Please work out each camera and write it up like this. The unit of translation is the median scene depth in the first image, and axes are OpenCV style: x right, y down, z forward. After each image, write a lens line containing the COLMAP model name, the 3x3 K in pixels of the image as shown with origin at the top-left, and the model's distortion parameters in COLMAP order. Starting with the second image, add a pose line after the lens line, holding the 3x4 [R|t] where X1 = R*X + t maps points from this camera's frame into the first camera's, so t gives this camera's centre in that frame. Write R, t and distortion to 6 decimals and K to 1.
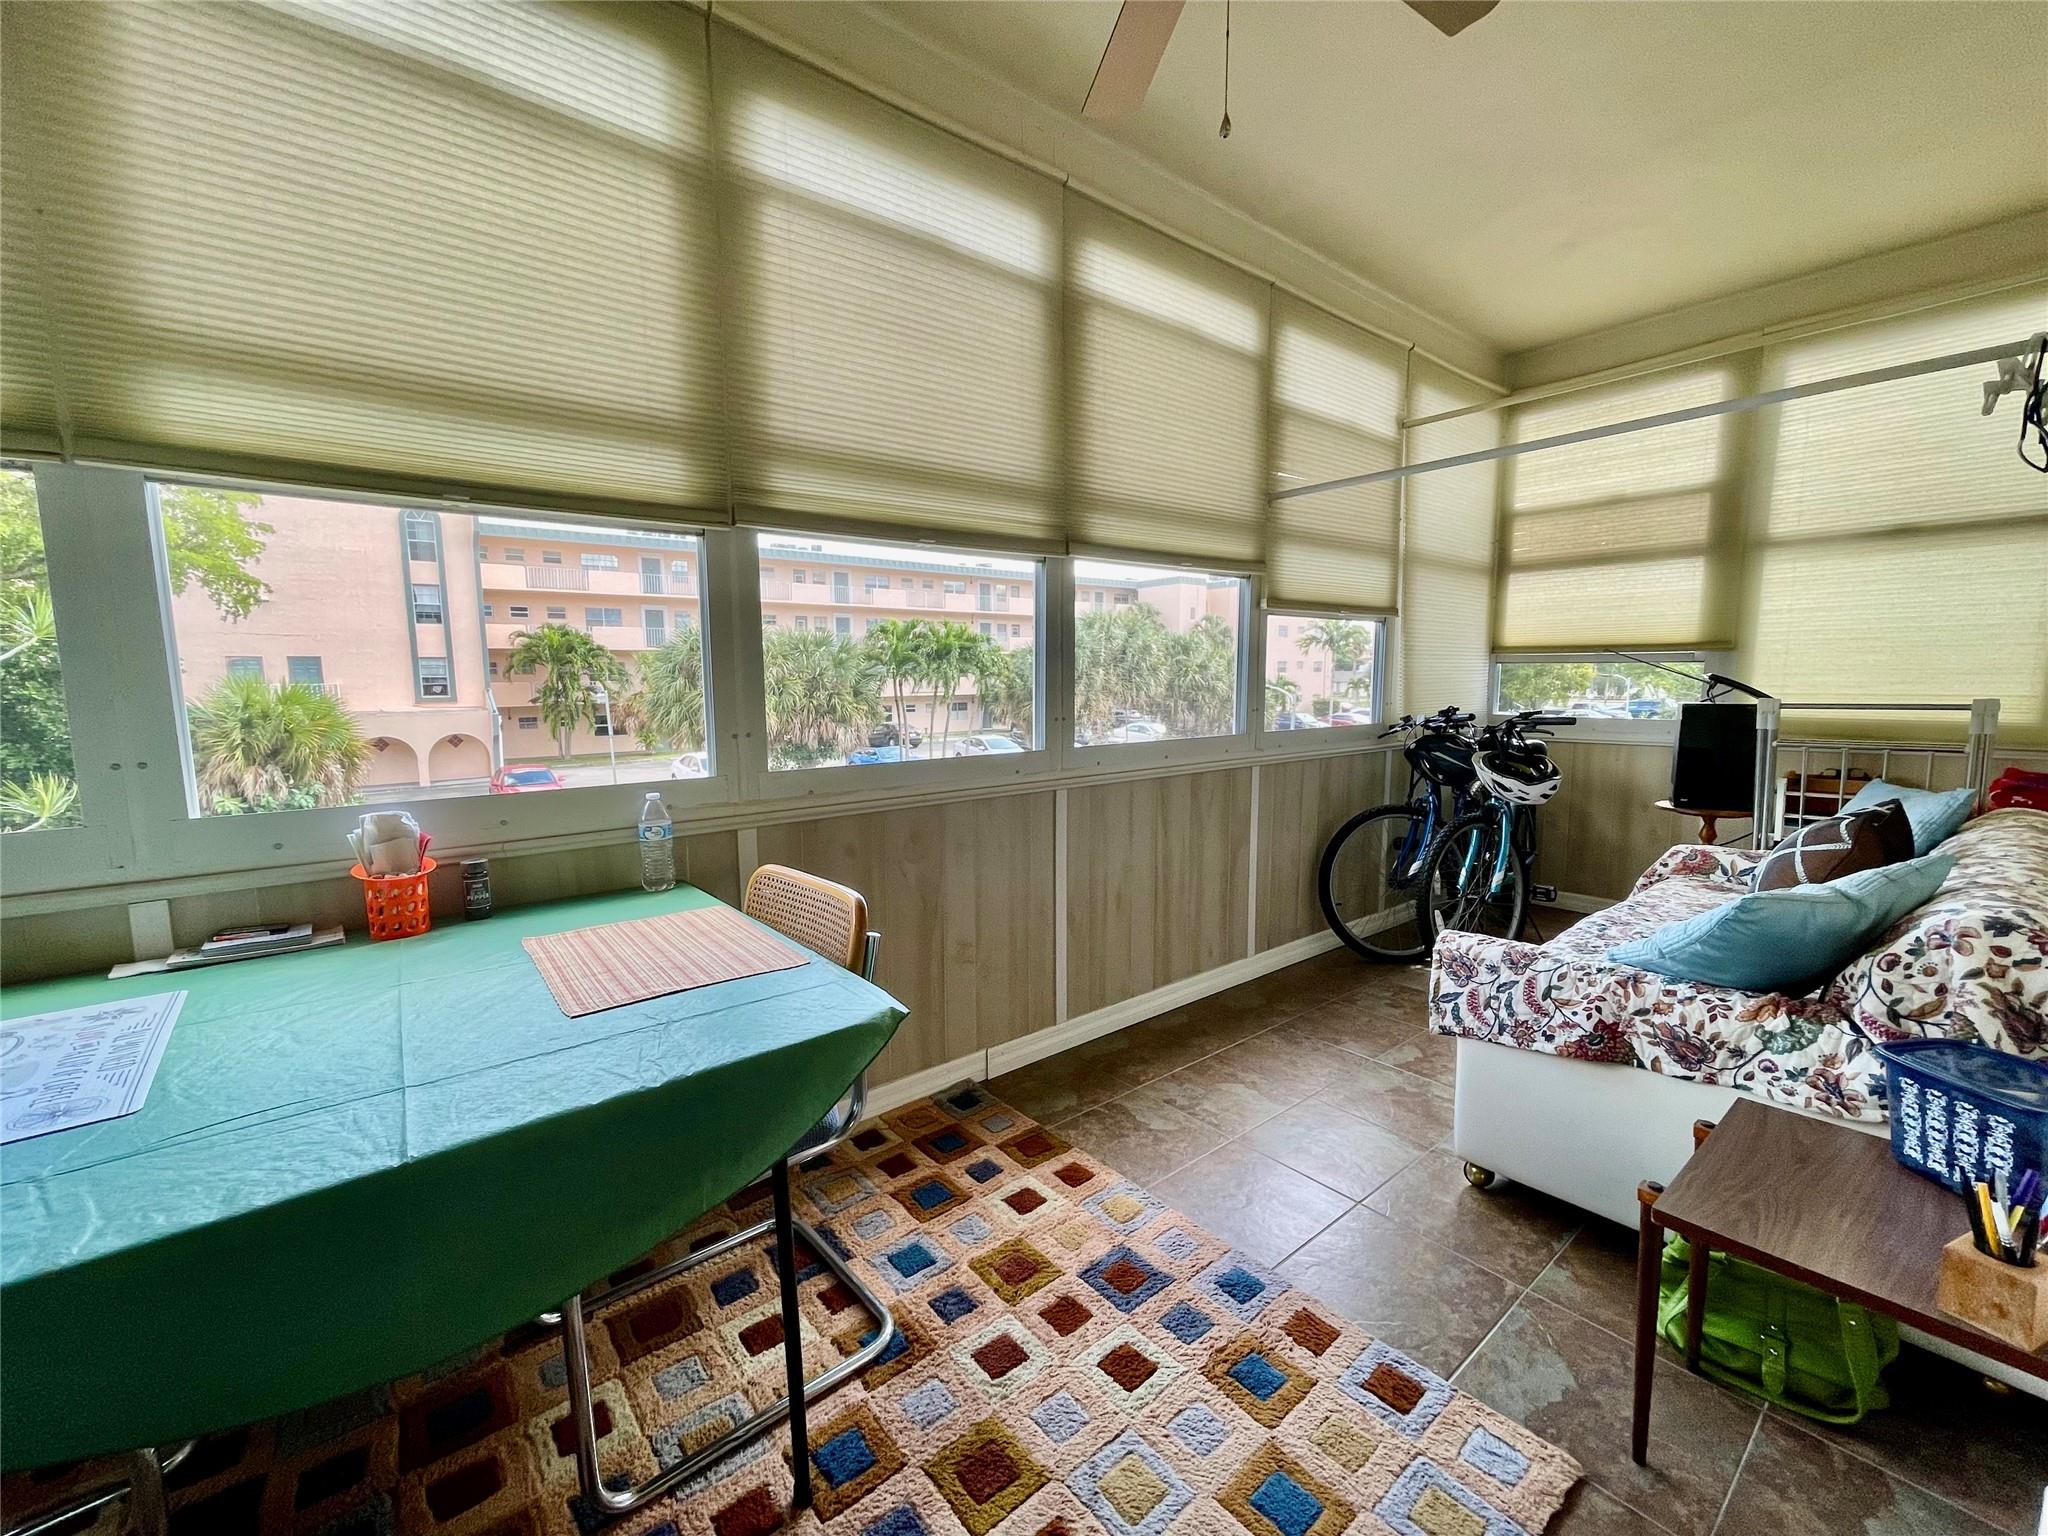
lens RADIAL K [[828.3, 0, 1027.0], [0, 828.3, 769.3], [0, 0, 1]] dist [-0.001028, 0.000150]
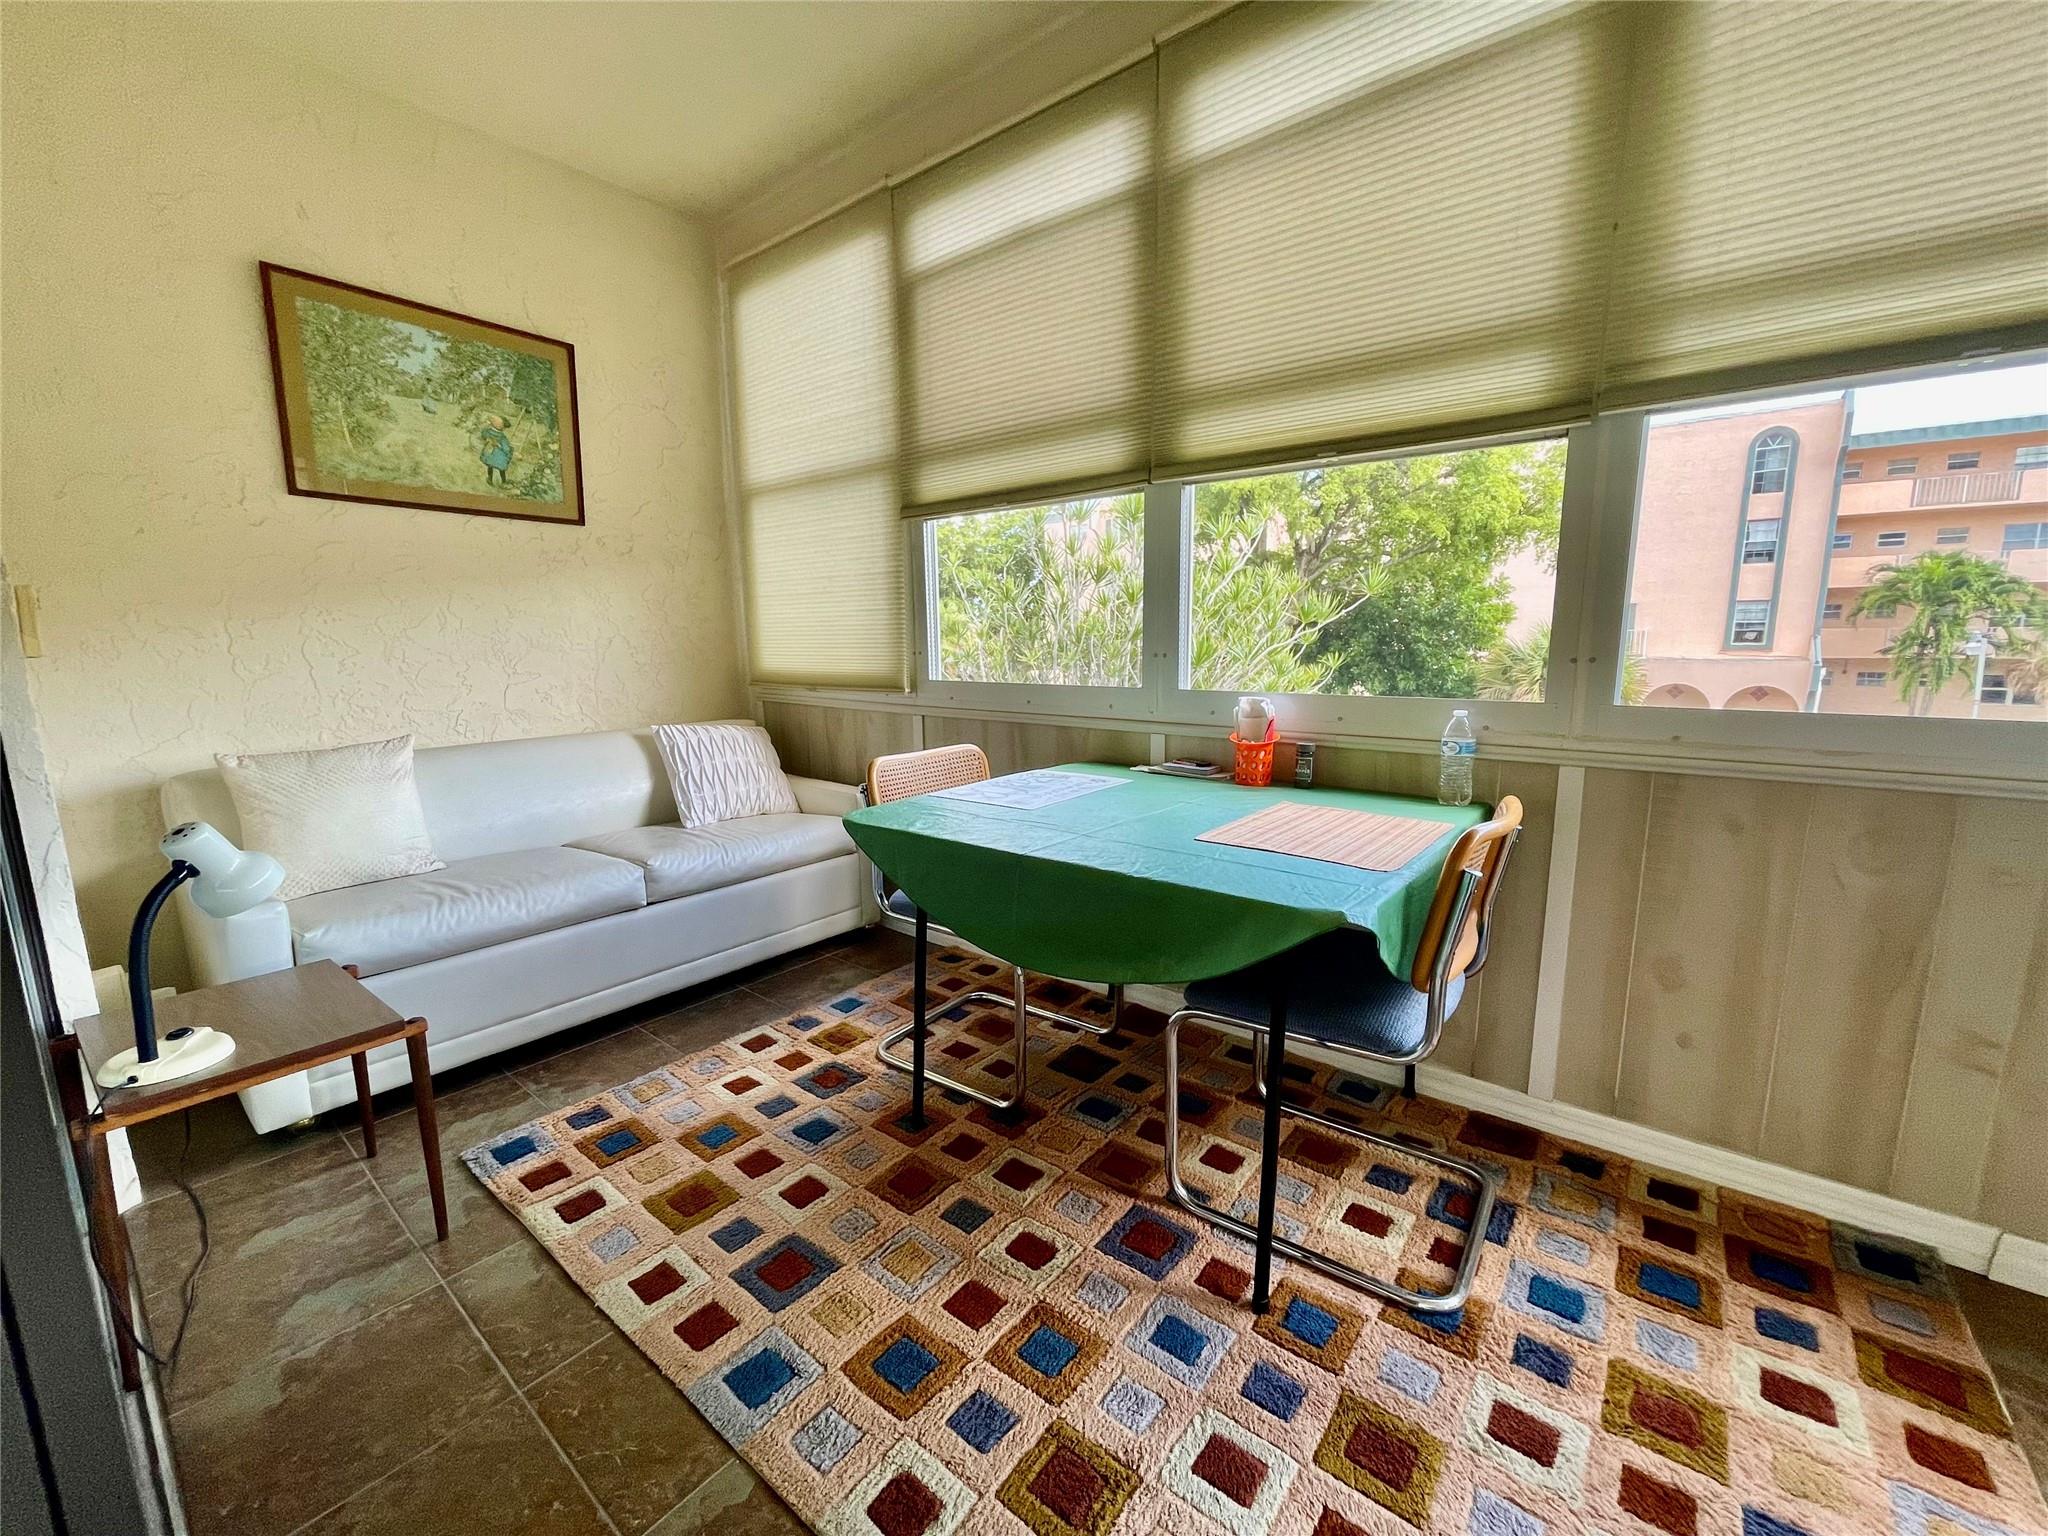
lens RADIAL K [[828.3, 0, 1018.1], [0, 828.3, 775.0], [0, 0, 1]] dist [-0.001028, 0.000150]
pose [[0.211340, 0.168001, -0.962866, 0.403360], [-0.101539, 0.983561, 0.149325, 0.009404], [0.972124, 0.066210, 0.224924, 0.229843]]
